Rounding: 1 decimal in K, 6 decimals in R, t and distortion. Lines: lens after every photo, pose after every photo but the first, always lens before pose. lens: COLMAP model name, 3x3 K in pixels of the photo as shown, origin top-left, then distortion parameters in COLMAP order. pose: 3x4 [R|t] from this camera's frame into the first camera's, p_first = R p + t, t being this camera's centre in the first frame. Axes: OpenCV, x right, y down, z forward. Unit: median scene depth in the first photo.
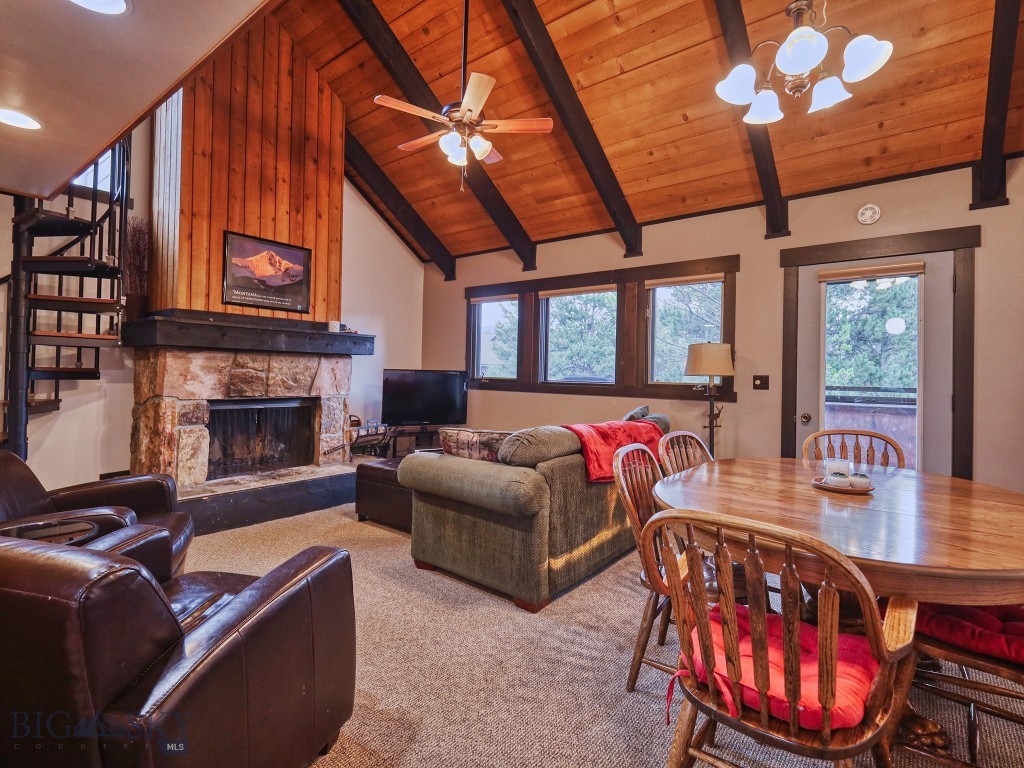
lens RADIAL K [[506.4, 0, 514.3], [0, 506.4, 370.0], [0, 0, 1]] dist [-0.007213, 0.001206]
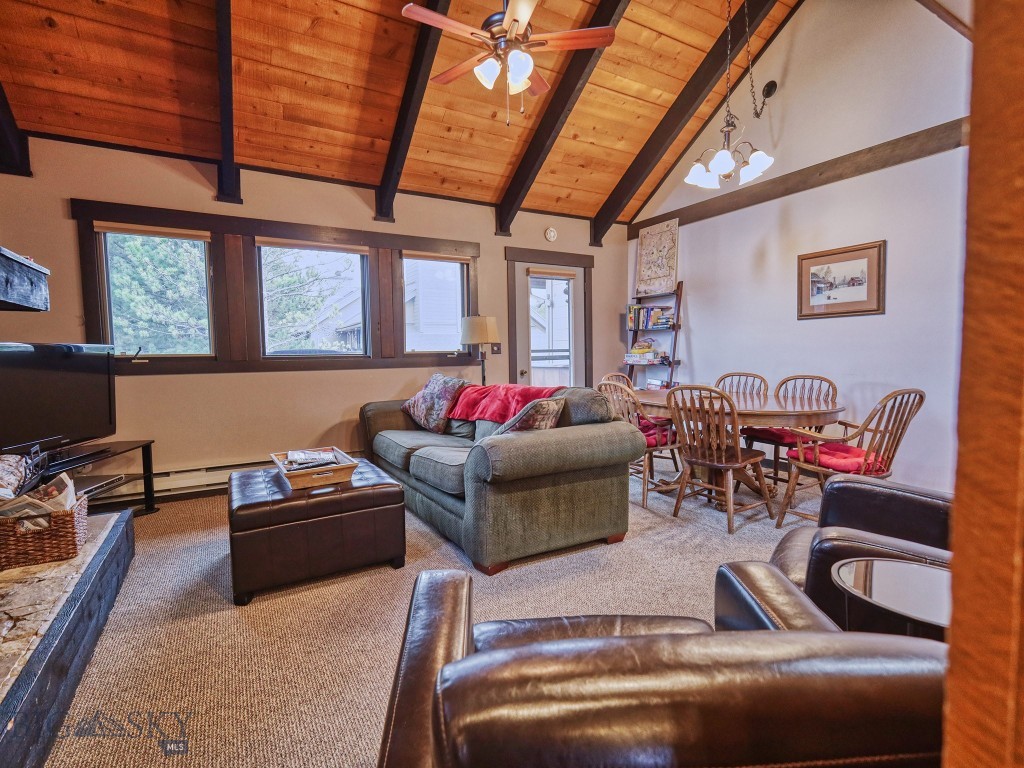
lens RADIAL K [[499.1, 0, 513.2], [0, 499.1, 381.2], [0, 0, 1]] dist [0.003996, -0.000089]
pose [[0.363699, -0.081719, 0.927925, -0.680265], [0.012849, 0.996490, 0.082721, 0.002750], [-0.931428, -0.018163, 0.363472, 0.498189]]
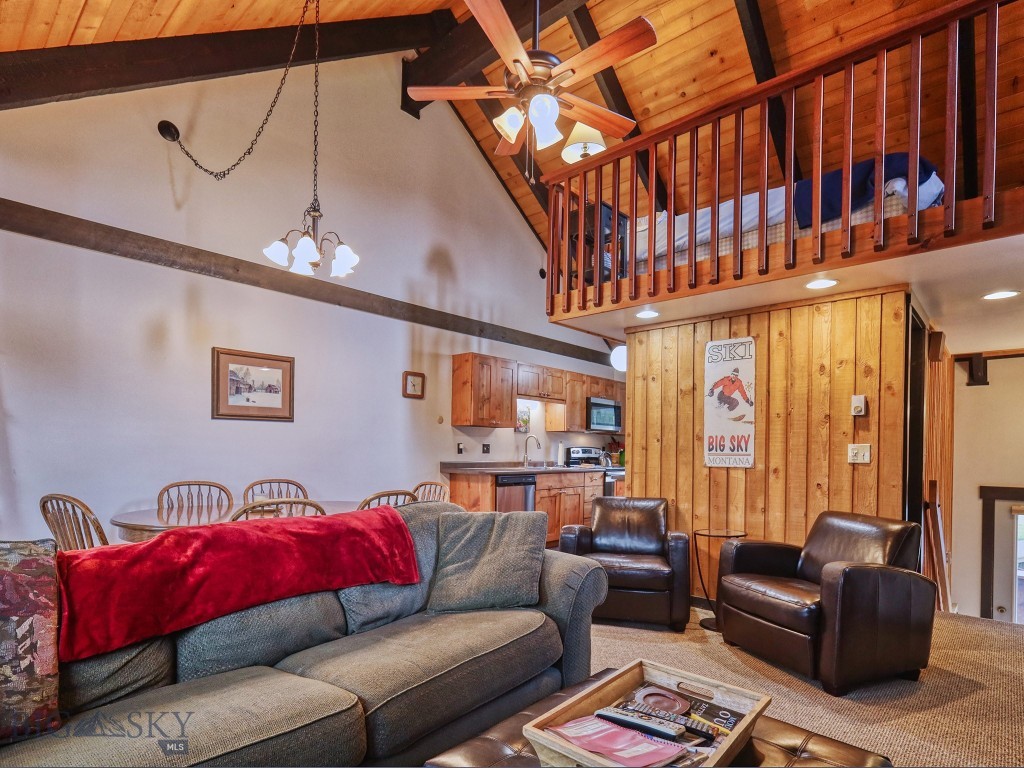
lens RADIAL K [[548.5, 0, 504.3], [0, 548.5, 454.0], [0, 0, 1]] dist [0.001075, 0.000066]
pose [[-0.996680, -0.035275, 0.073380, -0.099397], [-0.035494, 0.999368, -0.001678, 0.017147], [-0.073274, -0.004277, -0.997303, 1.303486]]
